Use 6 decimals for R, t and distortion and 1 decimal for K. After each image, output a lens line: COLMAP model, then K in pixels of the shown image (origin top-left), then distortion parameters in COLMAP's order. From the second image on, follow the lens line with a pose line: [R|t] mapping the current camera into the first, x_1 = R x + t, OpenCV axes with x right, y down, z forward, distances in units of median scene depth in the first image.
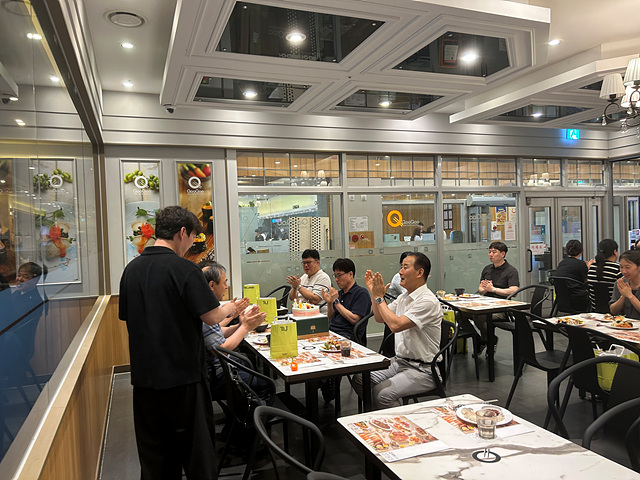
lens RADIAL K [[484.4, 0, 338.3], [0, 484.4, 241.5], [0, 0, 1]] dist [0.038907, -0.001508]
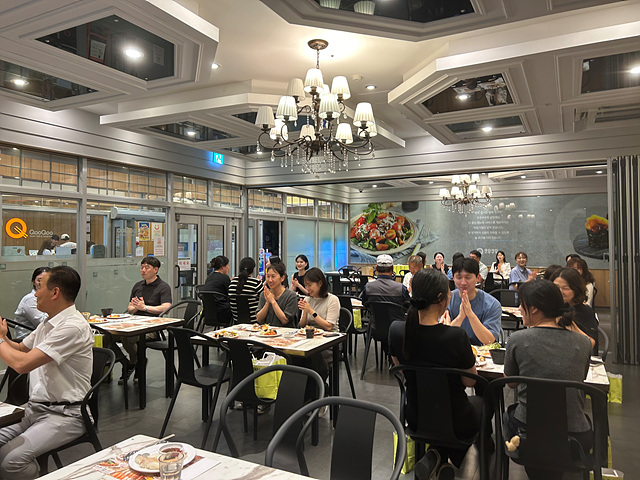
lens RADIAL K [[476.8, 0, 321.1], [0, 476.8, 234.1], [0, 0, 1]] dist [0.064961, -0.063604]
pose [[0.770382, 0.045491, 0.635958, -0.016533], [-0.012756, 0.998351, -0.055961, 0.005360], [-0.637455, 0.035000, 0.769692, 0.070182]]
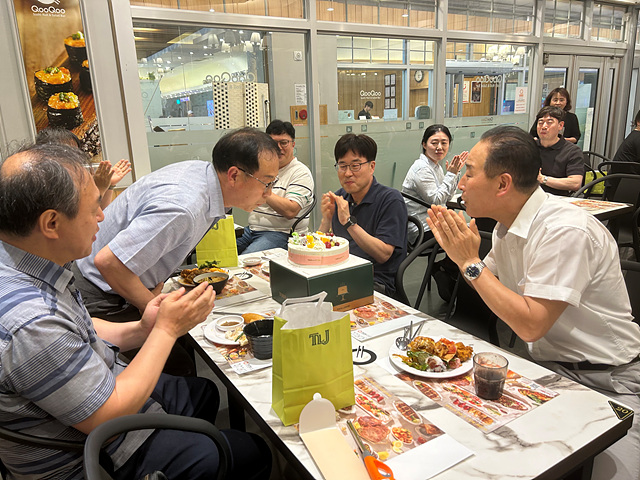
lens RADIAL K [[476.8, 0, 321.1], [0, 476.8, 234.1], [0, 0, 1]] dist [0.064961, -0.063604]
pose [[0.988314, -0.037333, 0.147792, -0.093914], [0.004784, 0.976664, 0.214718, 0.026342], [-0.152359, -0.211502, 0.965429, 0.427200]]
